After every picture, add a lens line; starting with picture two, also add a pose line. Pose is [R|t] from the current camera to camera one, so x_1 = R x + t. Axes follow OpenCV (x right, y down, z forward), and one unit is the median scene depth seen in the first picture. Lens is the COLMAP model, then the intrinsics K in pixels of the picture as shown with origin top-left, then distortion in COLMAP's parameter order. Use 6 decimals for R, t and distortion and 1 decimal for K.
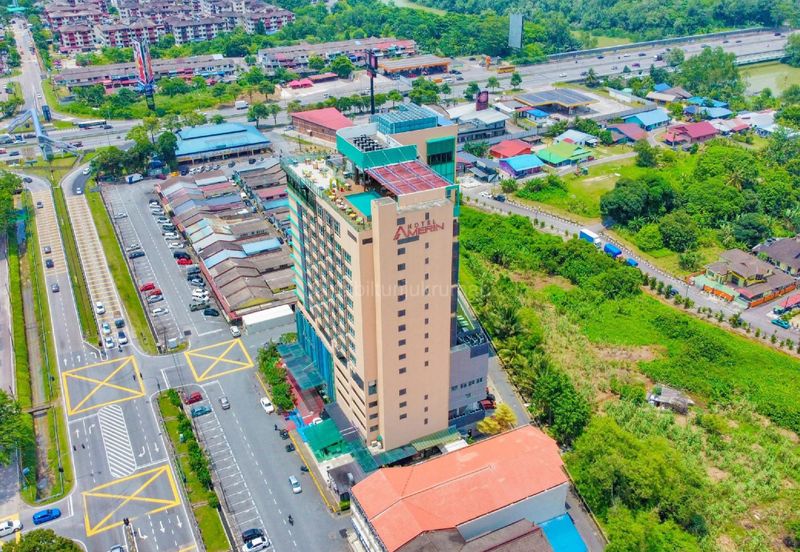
lens RADIAL K [[740.5, 0, 400.0], [0, 740.5, 276.0], [0, 0, 1]] dist [-0.001897, -0.010969]
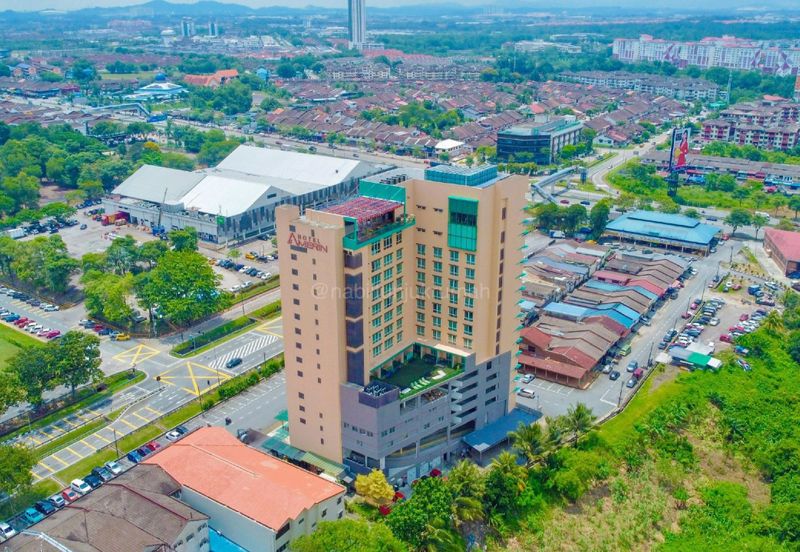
lens RADIAL K [[740.5, 0, 400.0], [0, 740.5, 276.0], [0, 0, 1]] dist [-0.001897, -0.010969]
pose [[0.493455, 0.304893, -0.814581, 0.424511], [-0.416573, 0.904989, 0.086382, -0.072365], [0.763525, 0.296706, 0.573581, 0.209151]]
